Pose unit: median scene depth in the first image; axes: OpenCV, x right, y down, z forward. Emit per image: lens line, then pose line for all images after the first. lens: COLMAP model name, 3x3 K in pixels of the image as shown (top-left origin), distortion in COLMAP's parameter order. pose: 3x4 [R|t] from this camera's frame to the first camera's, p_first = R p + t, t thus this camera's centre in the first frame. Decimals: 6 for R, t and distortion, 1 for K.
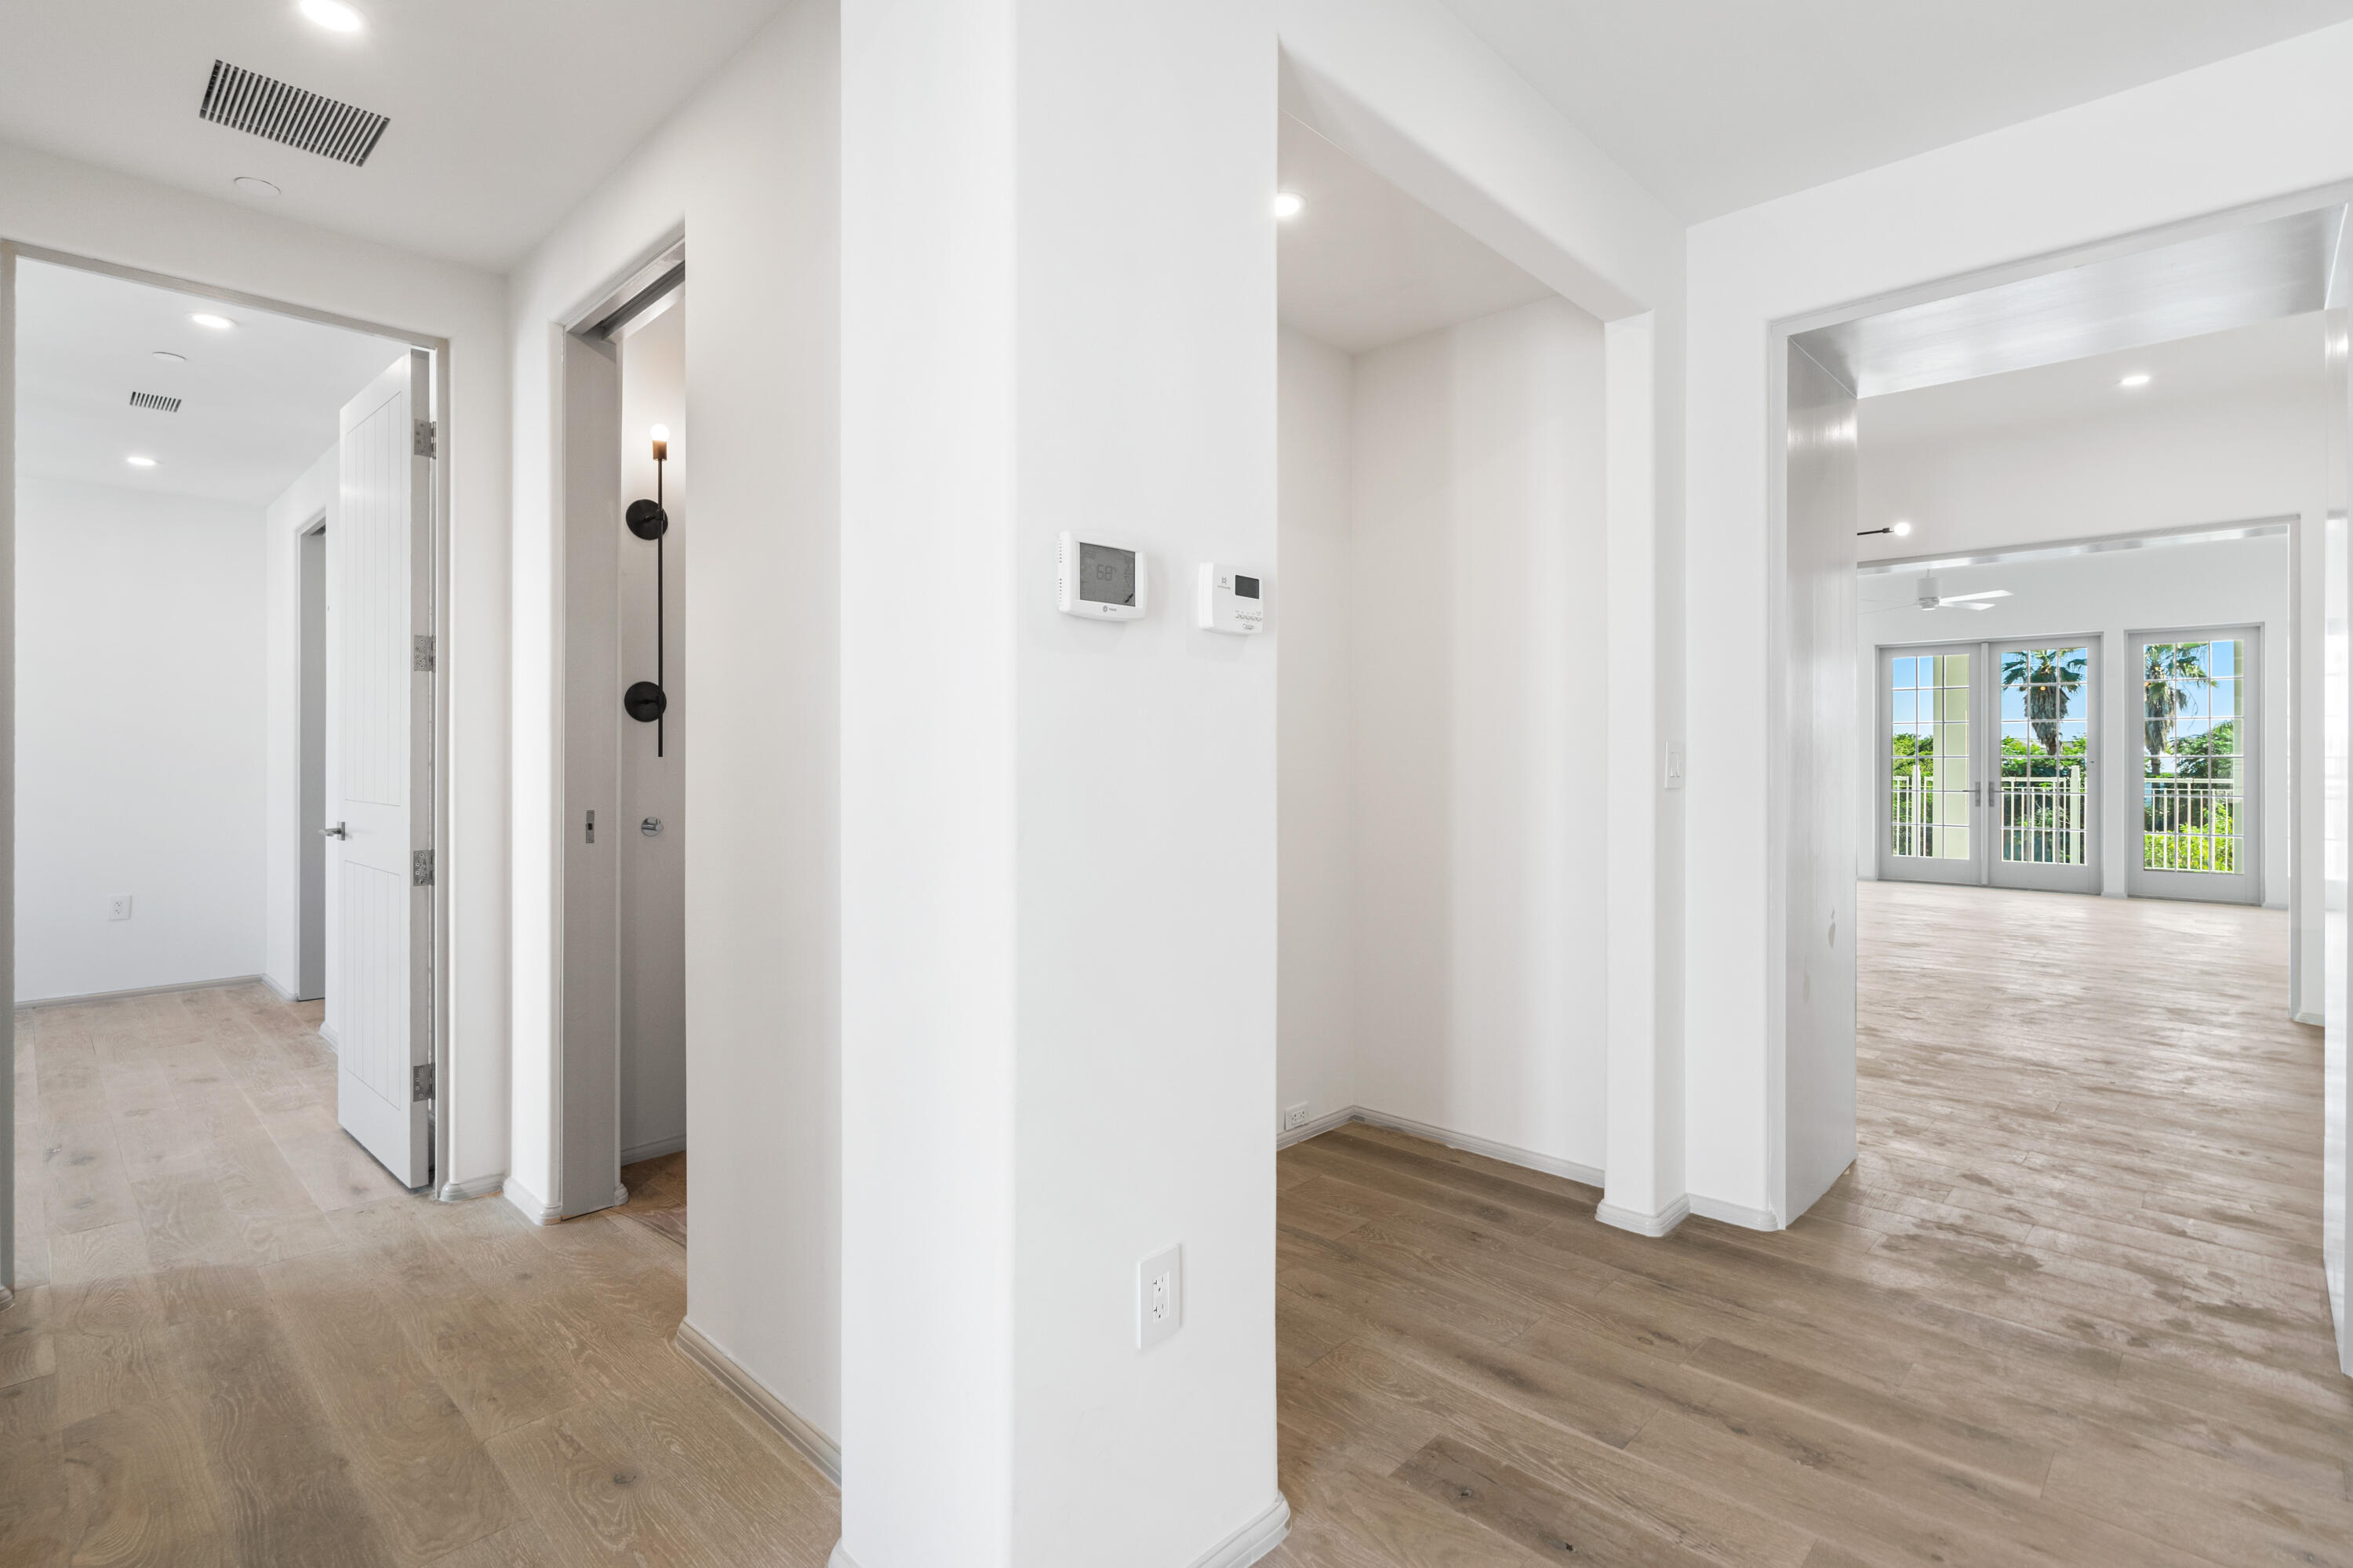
lens RADIAL K [[1097.6, 0, 1169.0], [0, 1097.6, 759.3], [0, 0, 1]] dist [0.000842, -0.000847]
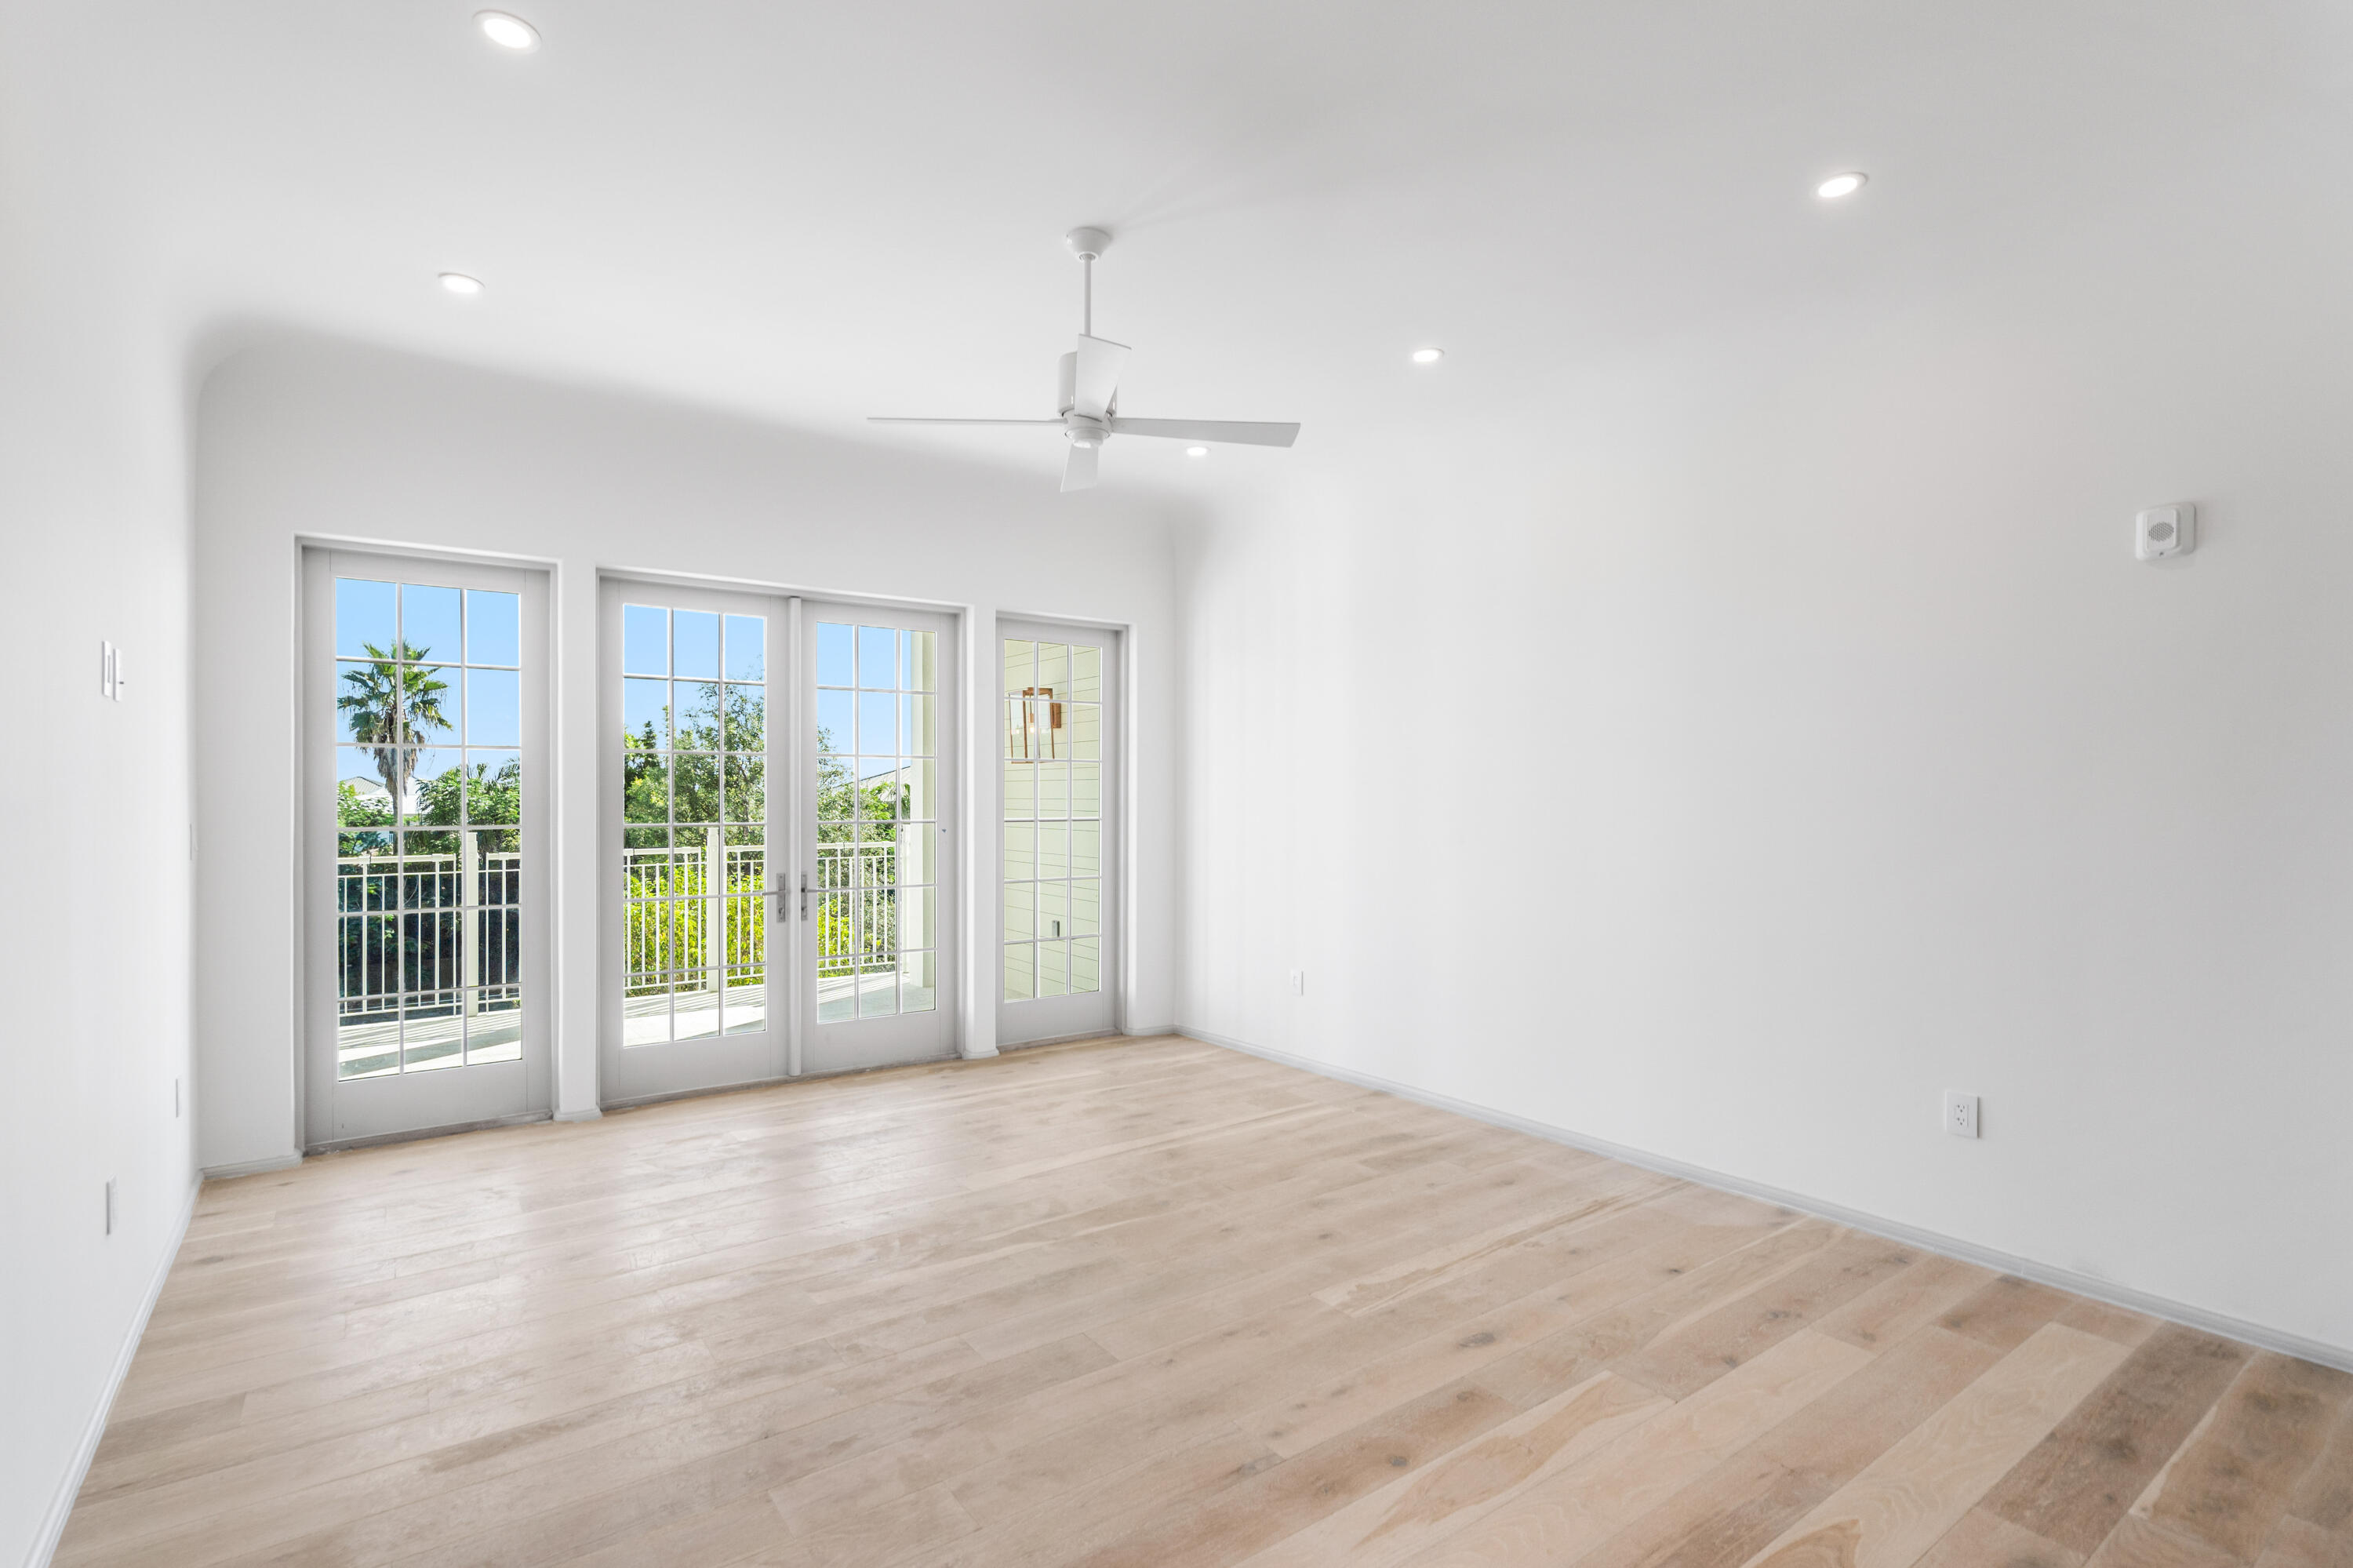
lens RADIAL K [[1119.4, 0, 1176.5], [0, 1119.4, 784.0], [0, 0, 1]] dist [0.013775, -0.000209]
pose [[0.174492, 0.011300, 0.984594, 0.242245], [0.003437, 0.999921, -0.012085, -0.012004], [-0.984653, 0.005493, 0.174440, 0.675209]]
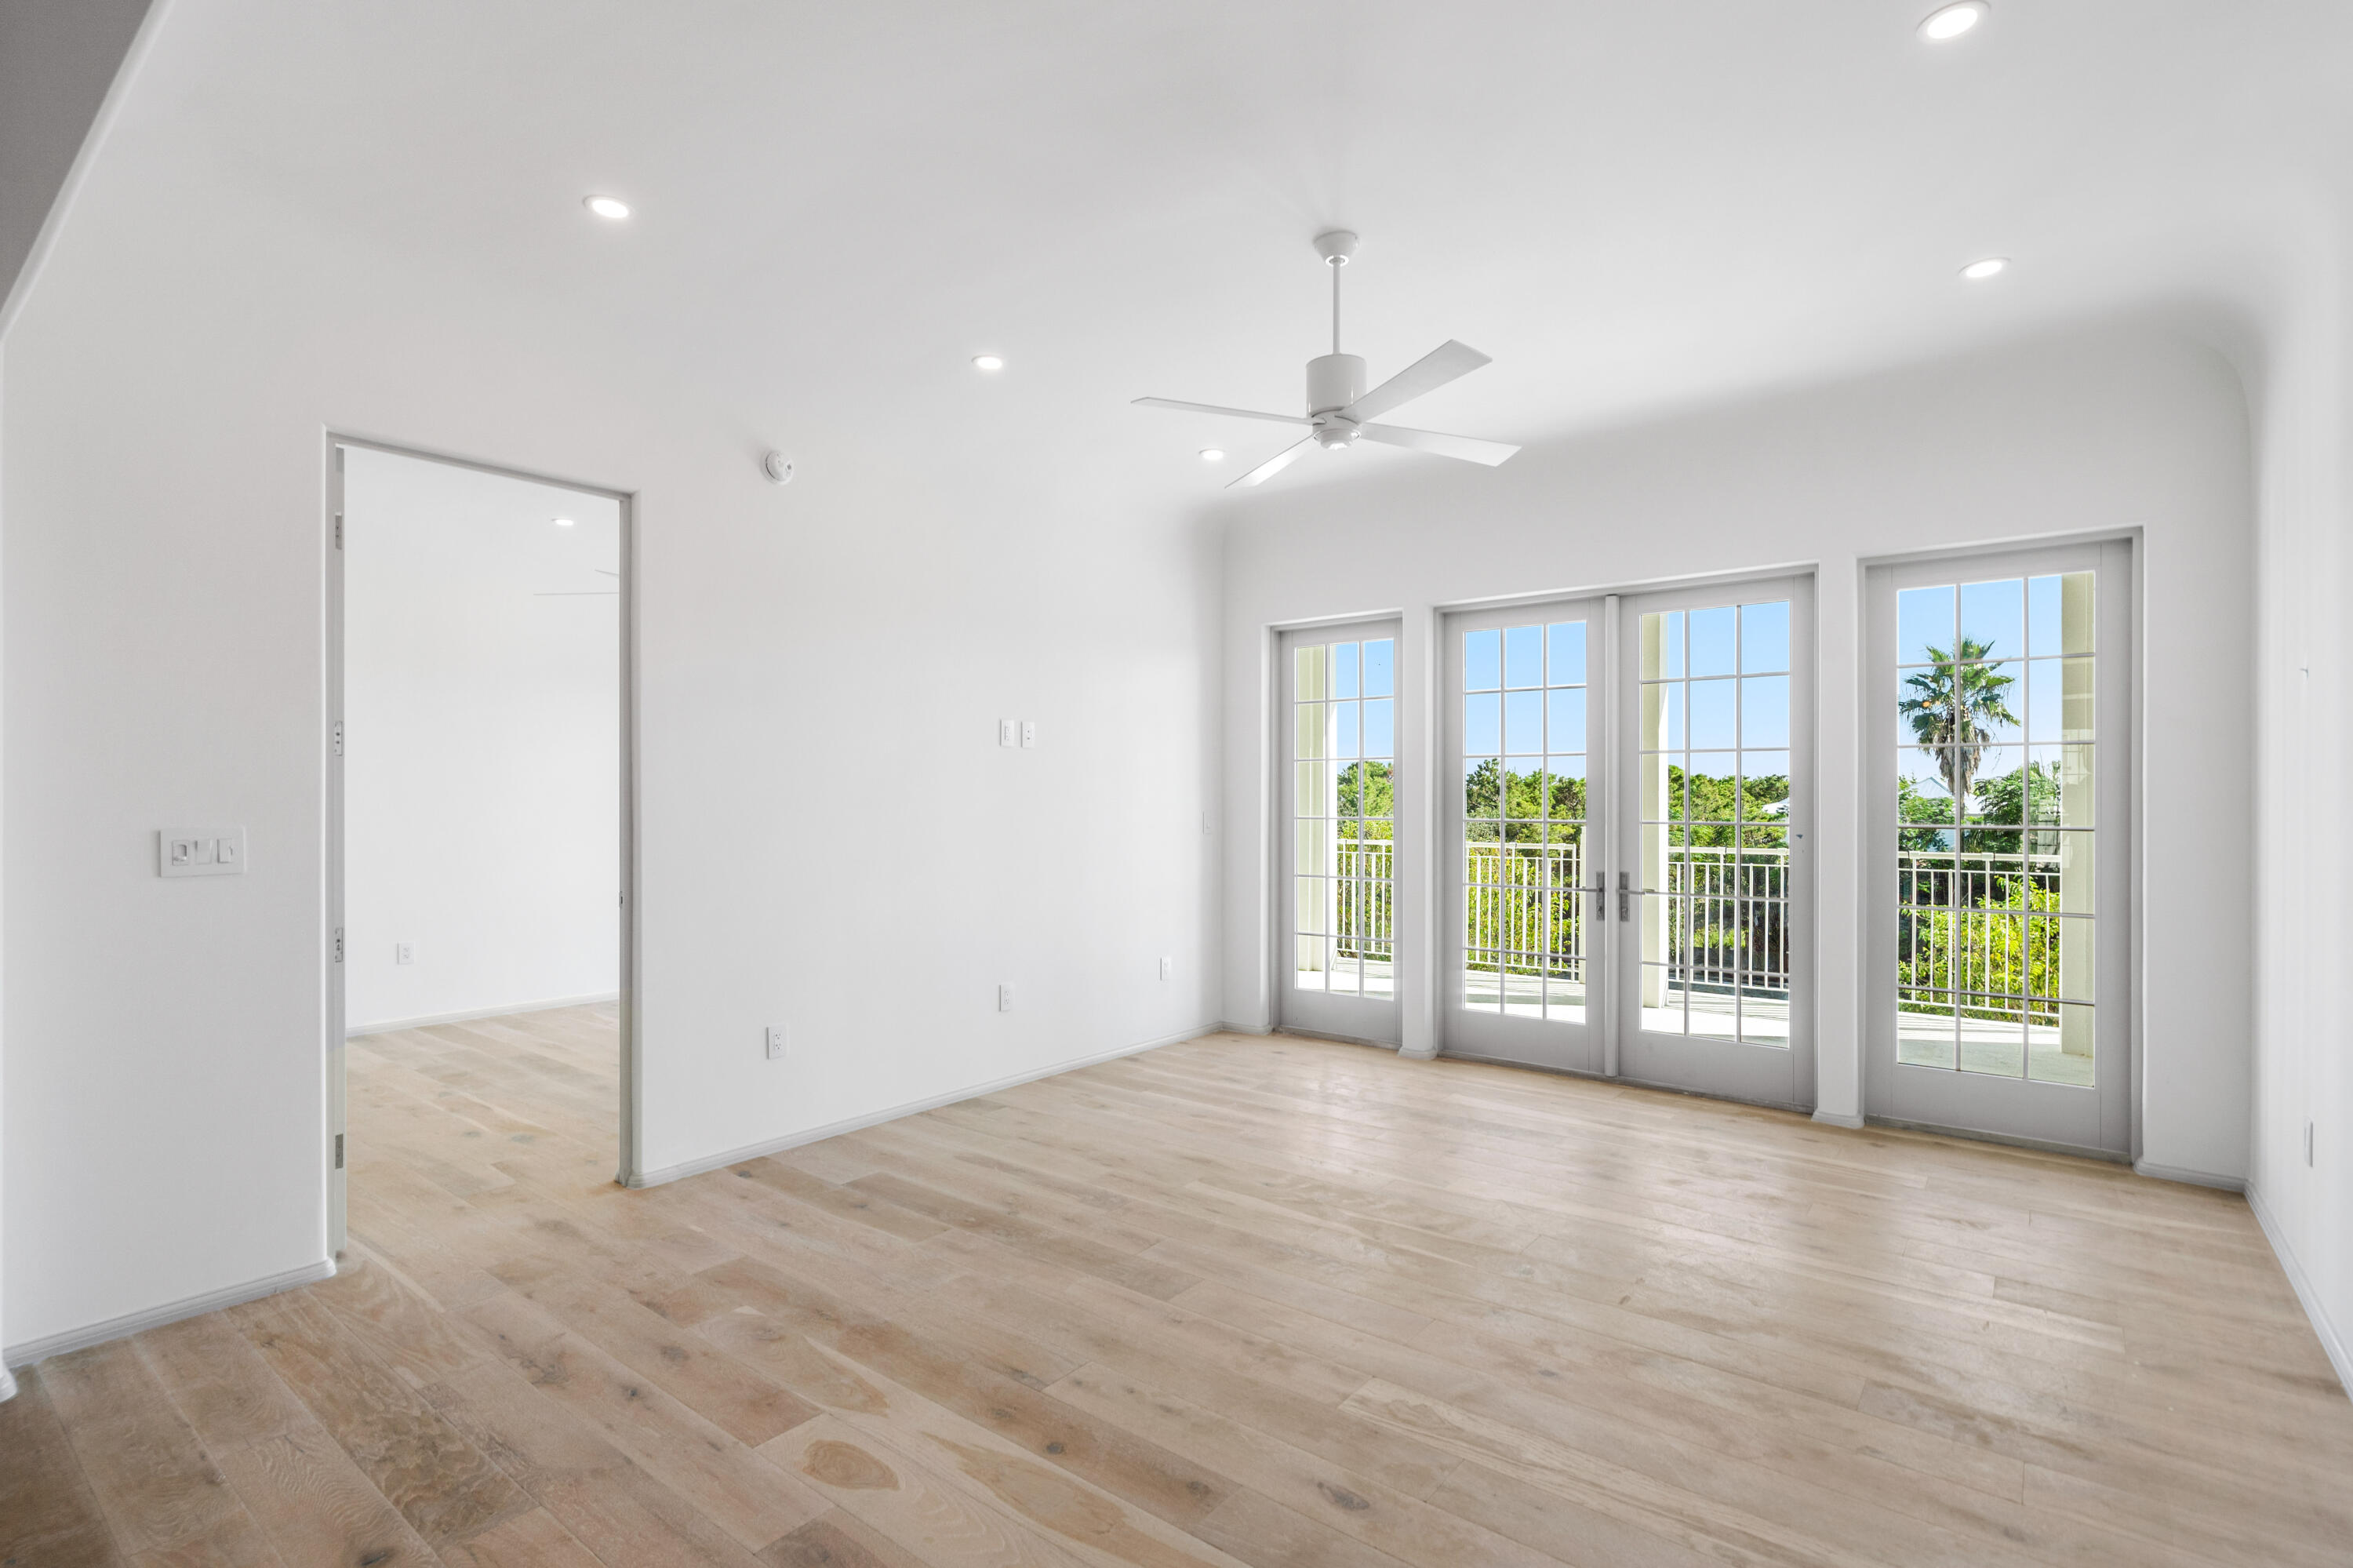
lens RADIAL K [[1096.8, 0, 1142.1], [0, 1096.8, 802.5], [0, 0, 1]] dist [-0.001962, 0.000017]
pose [[0.996132, -0.000708, 0.087864, 0.444072], [0.000492, 0.999997, 0.002483, -0.011622], [-0.087865, -0.002430, 0.996129, 0.474447]]
